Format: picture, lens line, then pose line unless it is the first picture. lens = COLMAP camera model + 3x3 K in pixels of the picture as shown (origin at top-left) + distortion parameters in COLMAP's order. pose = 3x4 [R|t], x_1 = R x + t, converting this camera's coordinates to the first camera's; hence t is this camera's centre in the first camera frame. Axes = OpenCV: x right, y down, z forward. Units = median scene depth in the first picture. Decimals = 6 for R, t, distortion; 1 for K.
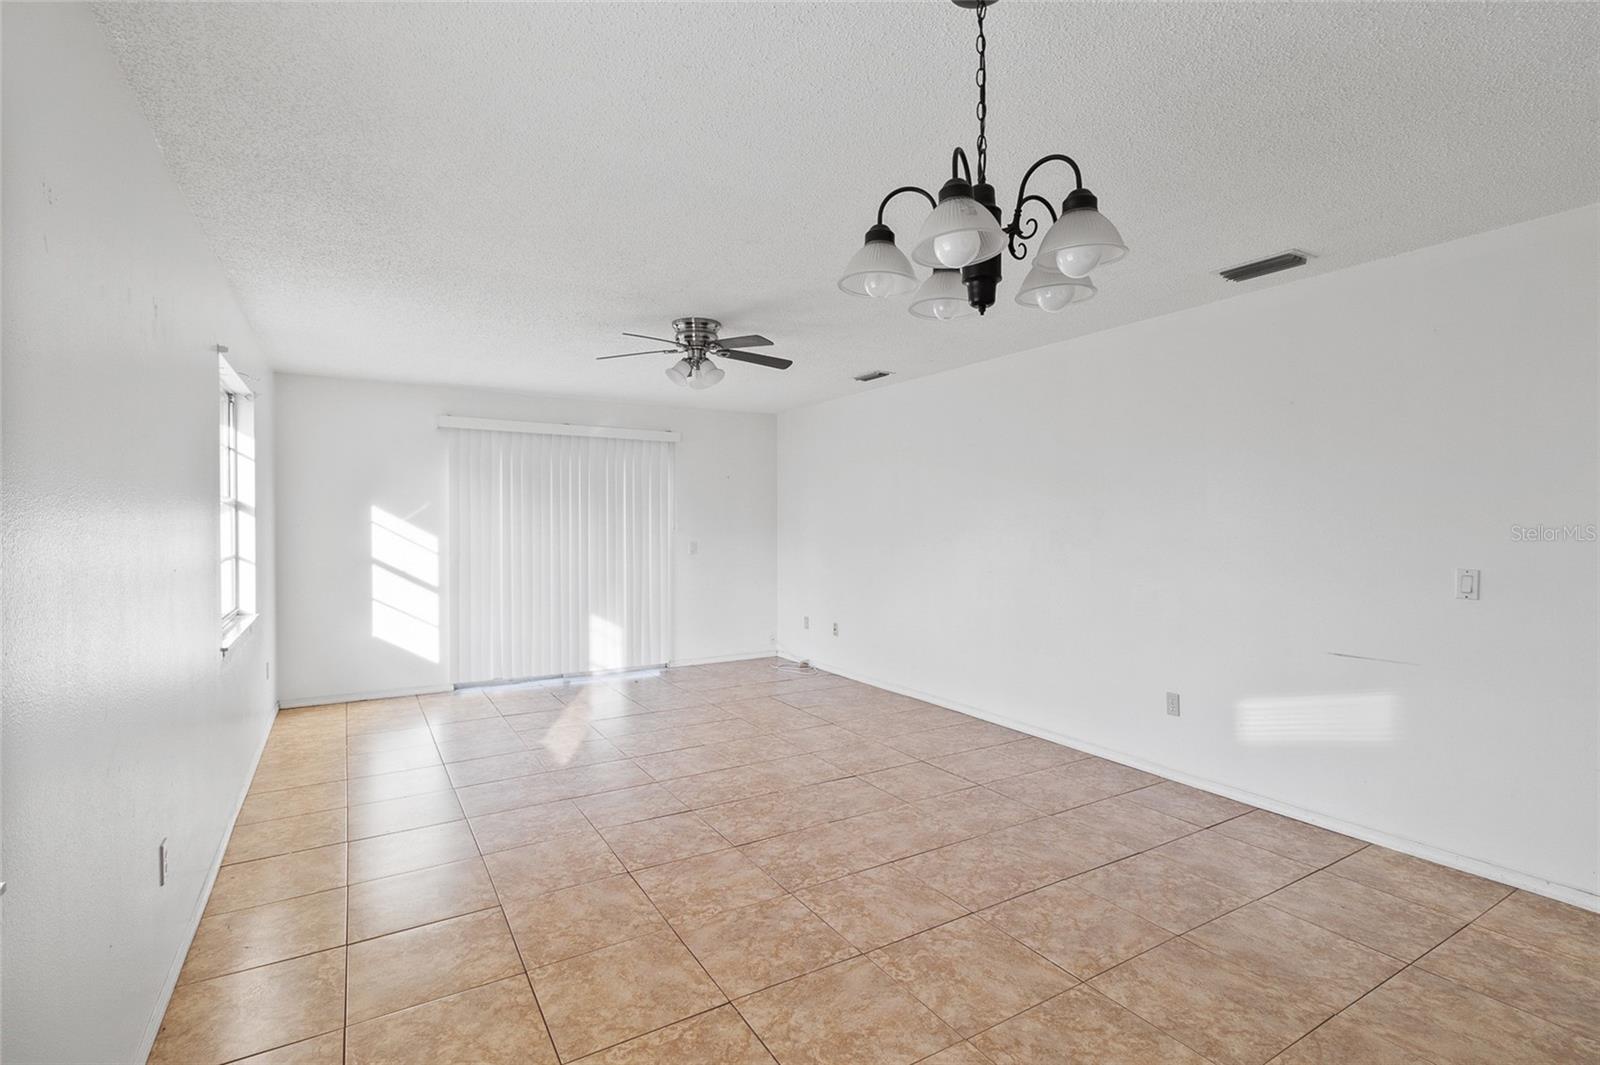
lens RADIAL K [[745.2, 0, 806.9], [0, 745.2, 530.2], [0, 0, 1]] dist [0.002259, -0.000780]
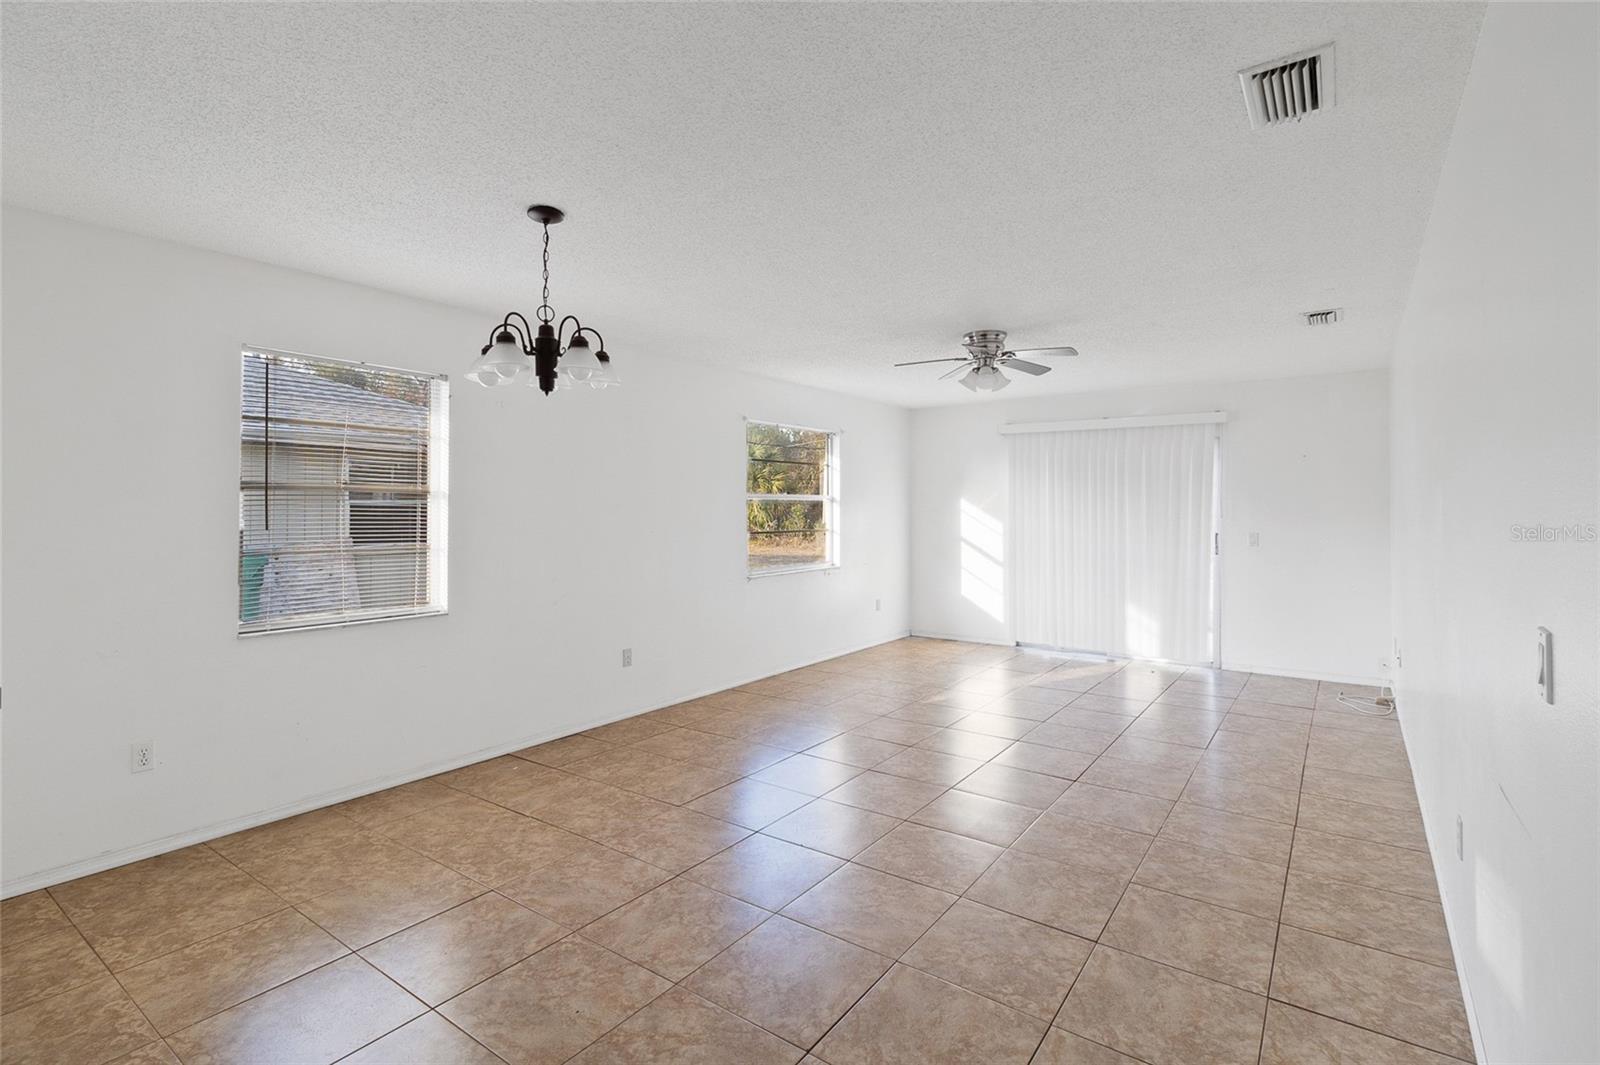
lens RADIAL K [[745.2, 0, 818.6], [0, 745.2, 503.4], [0, 0, 1]] dist [0.002259, -0.000780]
pose [[0.393916, -0.007867, -0.919113, 0.550105], [-0.004148, 0.999938, -0.010337, -0.008810], [0.919137, 0.007885, 0.393859, 0.219990]]
